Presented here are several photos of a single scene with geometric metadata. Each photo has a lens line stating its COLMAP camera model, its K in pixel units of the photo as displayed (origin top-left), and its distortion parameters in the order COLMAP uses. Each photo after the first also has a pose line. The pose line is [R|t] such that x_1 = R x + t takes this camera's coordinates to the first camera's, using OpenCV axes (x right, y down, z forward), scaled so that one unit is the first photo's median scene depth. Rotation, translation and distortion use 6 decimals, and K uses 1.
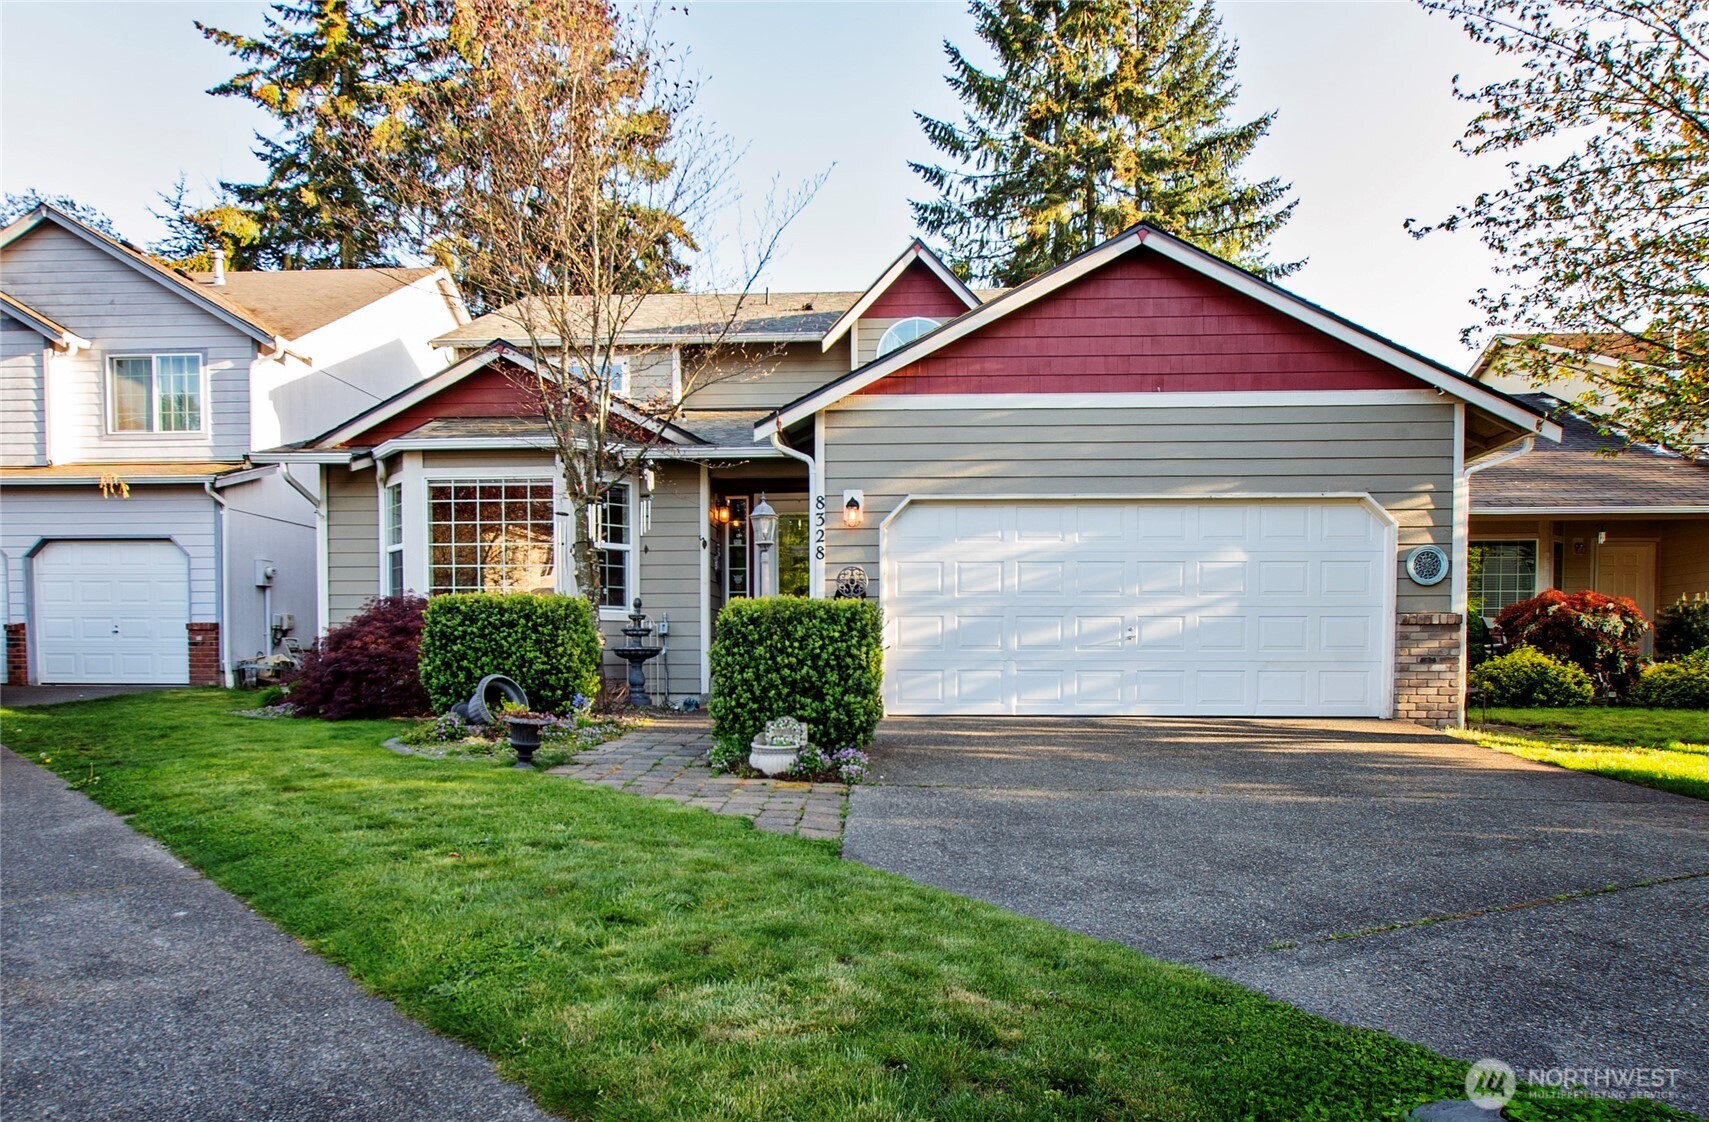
lens RADIAL K [[897.1, 0, 840.3], [0, 897.1, 675.8], [0, 0, 1]] dist [0.019523, -0.000289]
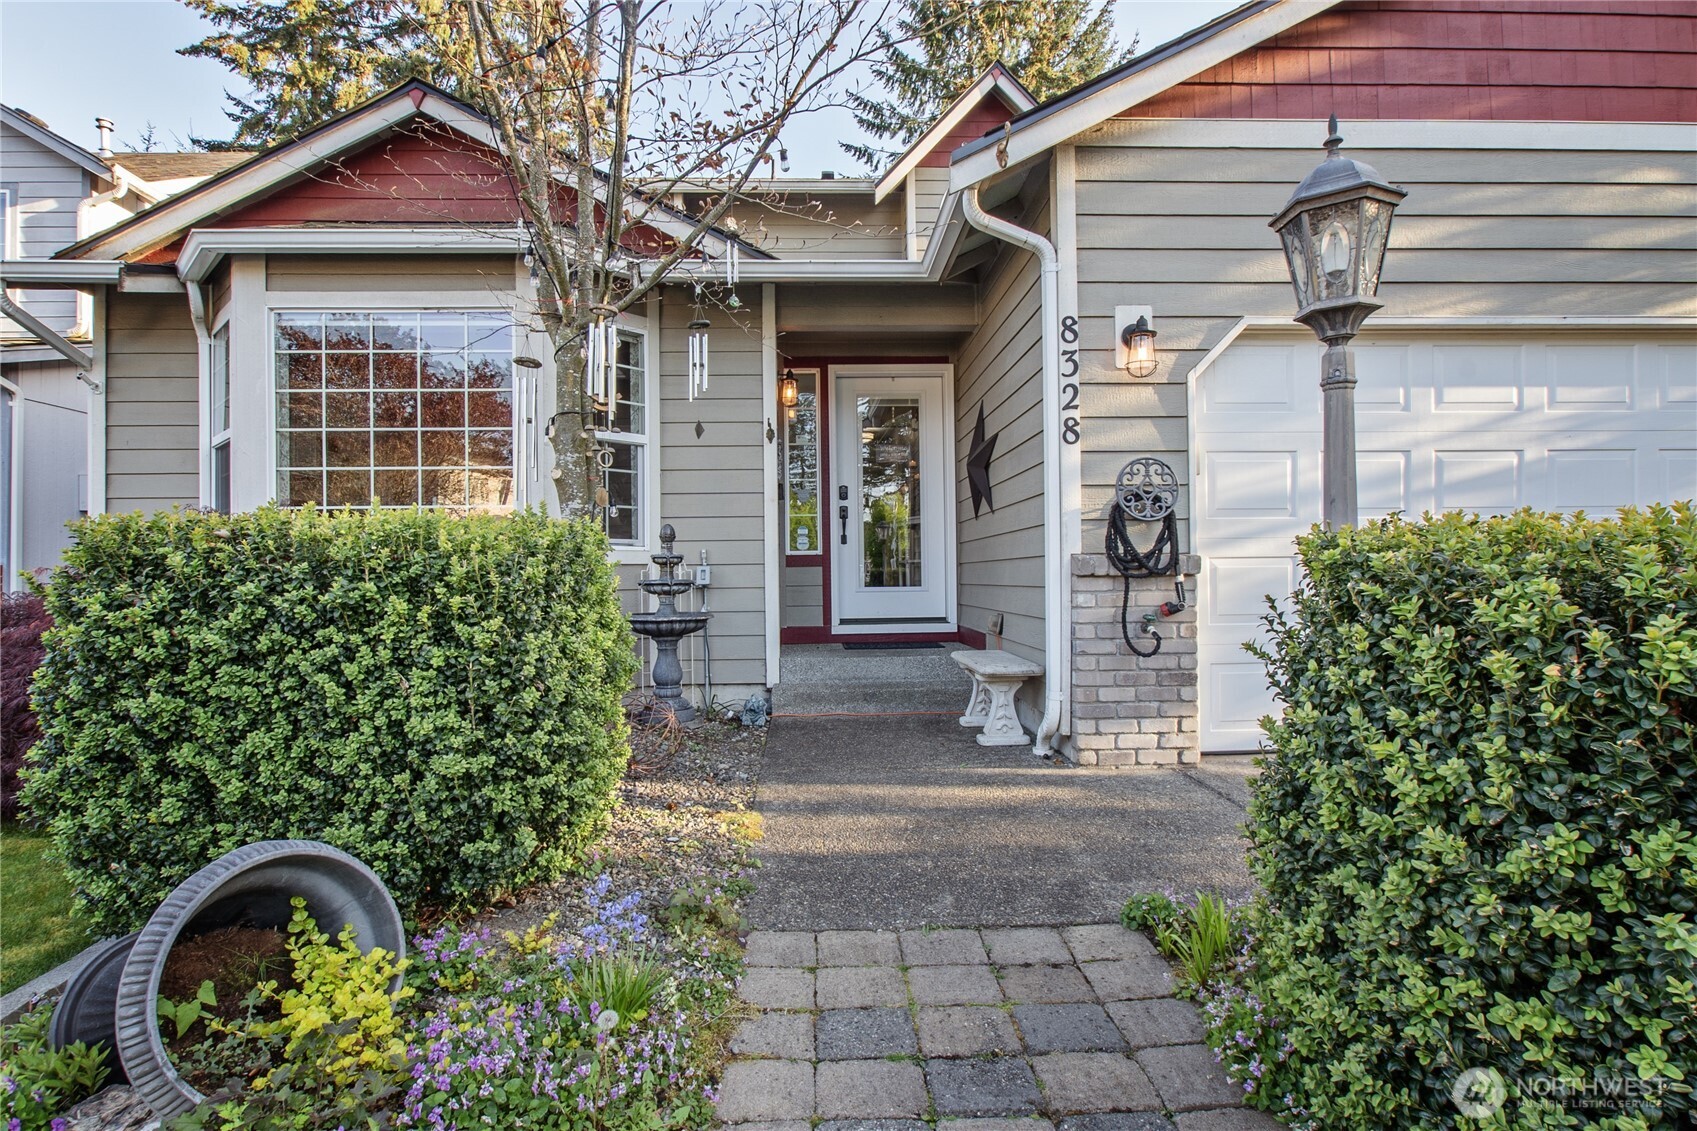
lens RADIAL K [[804.6, 0, 844.0], [0, 804.6, 572.0], [0, 0, 1]] dist [0.014318, -0.000384]
pose [[0.996745, -0.008384, 0.080176, -0.148491], [0.010714, 0.999531, -0.028678, -0.039875], [-0.079898, 0.029444, 0.996368, 0.468921]]
